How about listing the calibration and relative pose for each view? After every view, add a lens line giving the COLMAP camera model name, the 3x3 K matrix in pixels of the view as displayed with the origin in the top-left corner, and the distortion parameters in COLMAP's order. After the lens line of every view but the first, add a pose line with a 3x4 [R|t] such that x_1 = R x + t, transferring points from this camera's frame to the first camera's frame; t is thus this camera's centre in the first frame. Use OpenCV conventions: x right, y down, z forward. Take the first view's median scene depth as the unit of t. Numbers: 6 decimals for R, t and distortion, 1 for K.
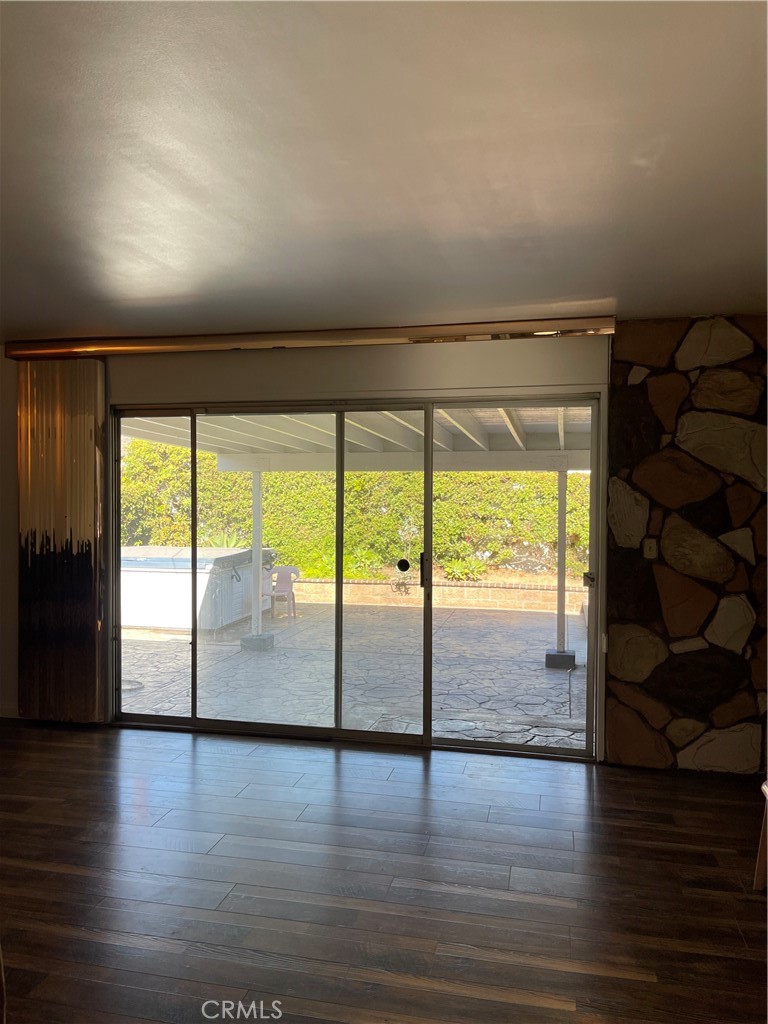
lens RADIAL K [[777.7, 0, 369.8], [0, 777.7, 523.8], [0, 0, 1]] dist [0.130894, -0.155240]
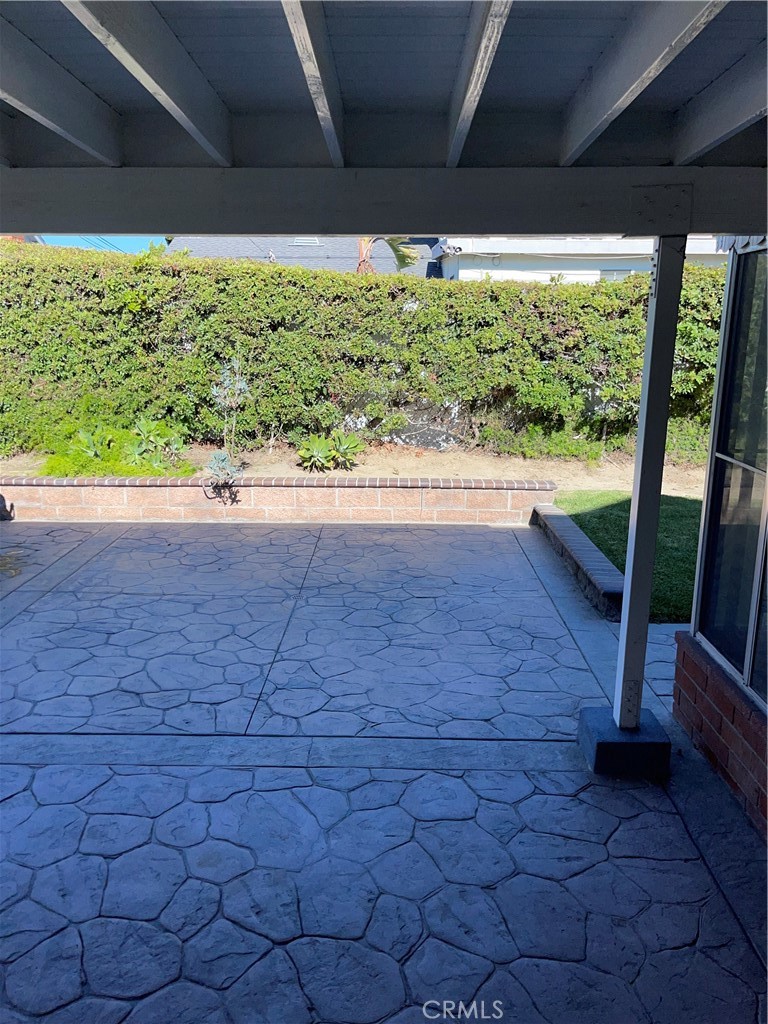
lens RADIAL K [[777.7, 0, 369.8], [0, 777.7, 523.8], [0, 0, 1]] dist [0.130894, -0.155240]
pose [[0.977172, -0.056906, 0.204685, 0.025666], [0.012549, 0.977236, 0.211783, -0.012016], [-0.212078, -0.204379, 0.955642, 0.408287]]
